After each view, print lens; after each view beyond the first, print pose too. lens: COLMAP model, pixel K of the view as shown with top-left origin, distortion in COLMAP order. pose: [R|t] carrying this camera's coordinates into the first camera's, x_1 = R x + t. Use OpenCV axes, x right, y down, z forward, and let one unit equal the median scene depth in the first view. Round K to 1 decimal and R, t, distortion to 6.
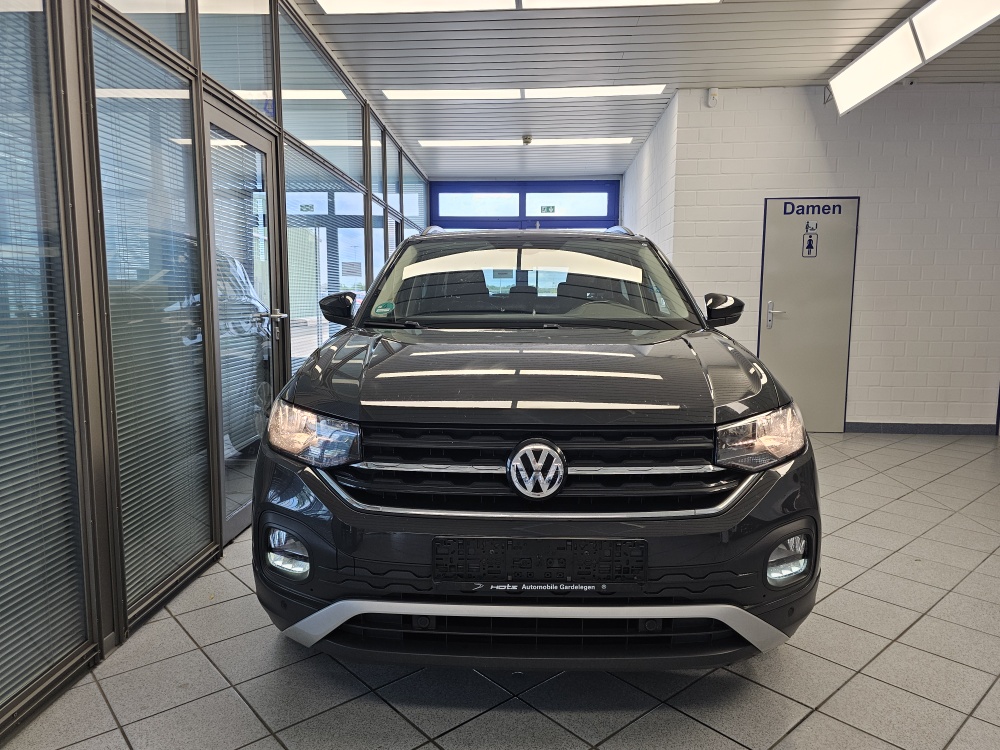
lens RADIAL K [[678.4, 0, 500.0], [0, 678.4, 375.0], [0, 0, 1]] dist [0.066088, -0.078506]
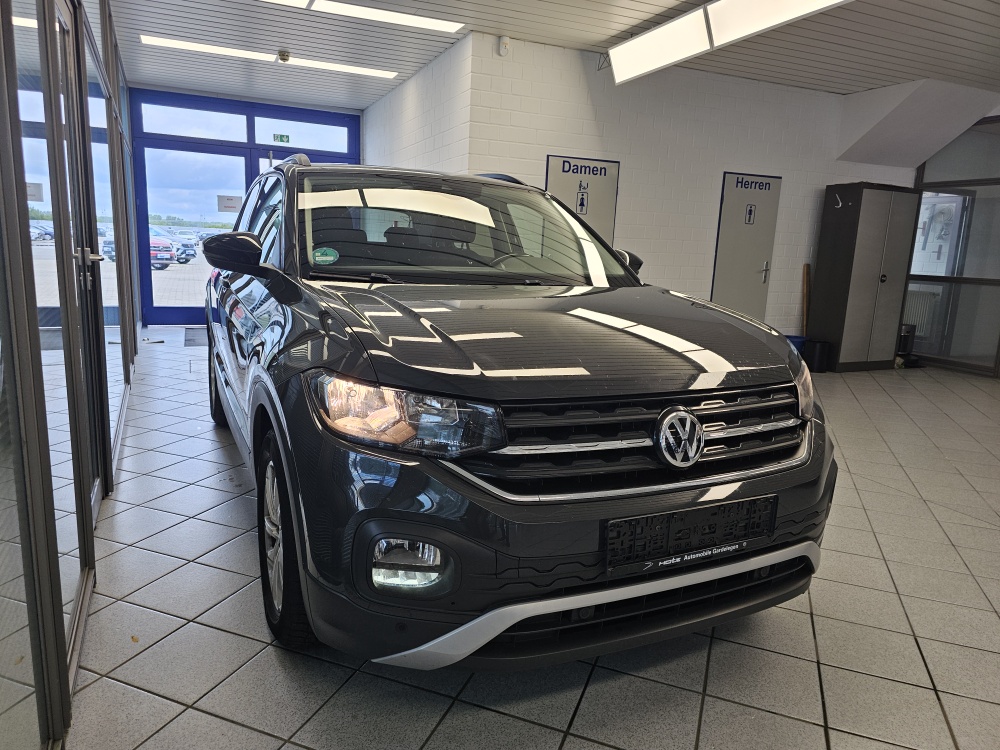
lens RADIAL K [[678.4, 0, 500.0], [0, 678.4, 375.0], [0, 0, 1]] dist [0.066088, -0.078506]
pose [[0.887158, -0.052260, 0.458497, -0.180893], [0.013858, 0.996136, 0.086726, -0.011362], [-0.461257, -0.070586, 0.884454, 0.077073]]
